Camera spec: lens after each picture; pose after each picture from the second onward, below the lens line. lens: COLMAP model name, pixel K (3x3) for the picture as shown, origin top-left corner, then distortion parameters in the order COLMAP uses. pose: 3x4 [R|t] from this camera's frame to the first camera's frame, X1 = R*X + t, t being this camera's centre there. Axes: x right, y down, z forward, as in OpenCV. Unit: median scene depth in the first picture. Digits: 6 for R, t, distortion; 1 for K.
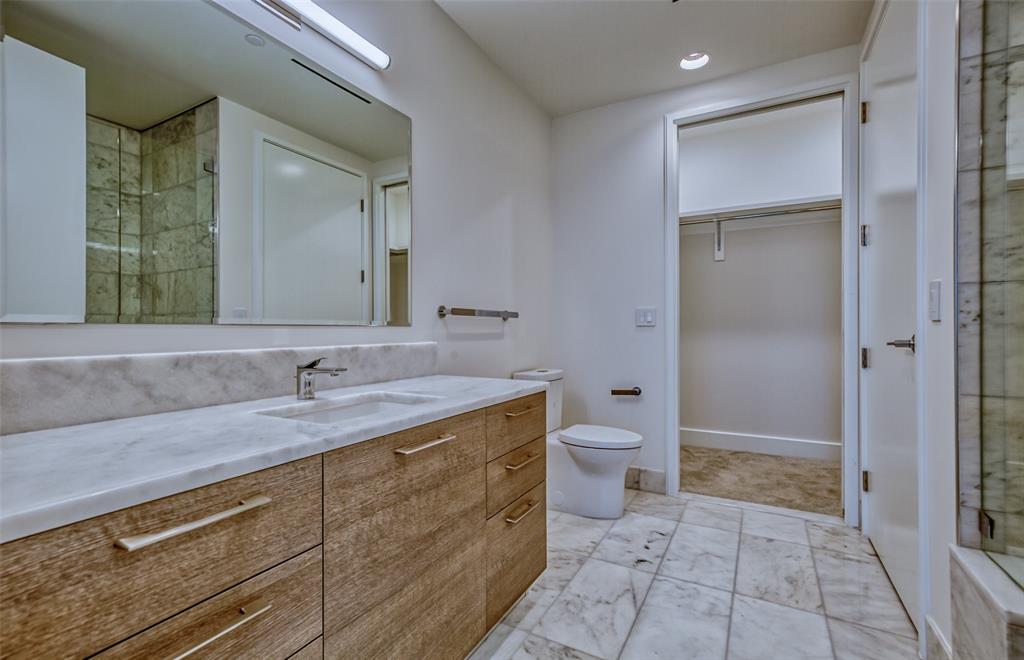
lens RADIAL K [[455.5, 0, 504.3], [0, 455.5, 328.3], [0, 0, 1]] dist [-0.001147, 0.005412]
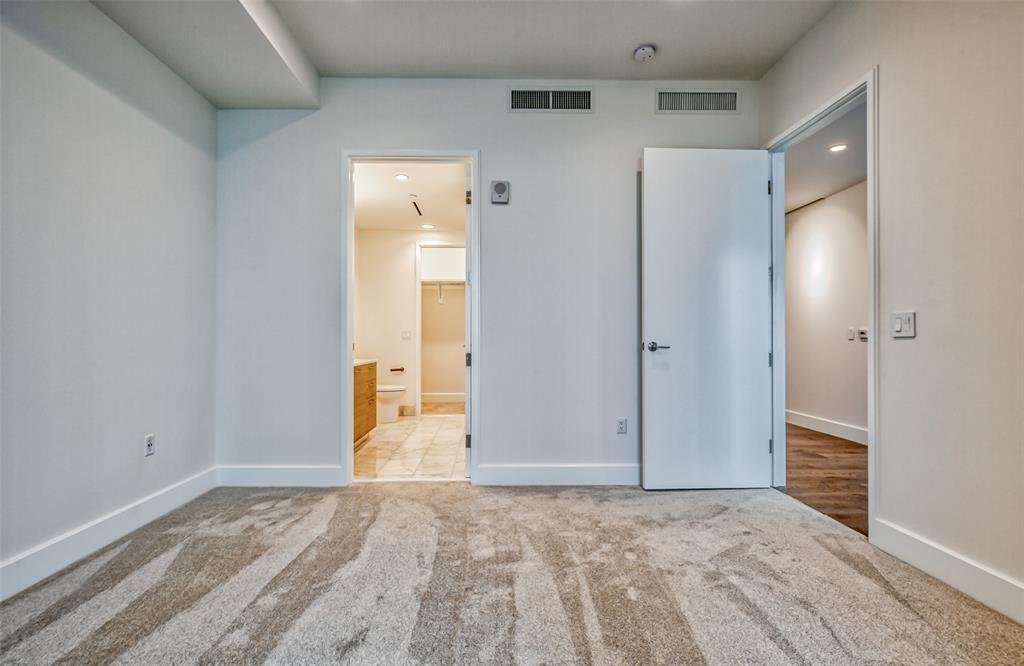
lens RADIAL K [[455.5, 0, 505.5], [0, 455.5, 334.8], [0, 0, 1]] dist [-0.001147, 0.005412]
pose [[0.851325, 0.005464, 0.524610, -0.393388], [-0.001462, 0.999967, -0.008042, -0.005695], [-0.524636, 0.006079, 0.851305, -1.009676]]
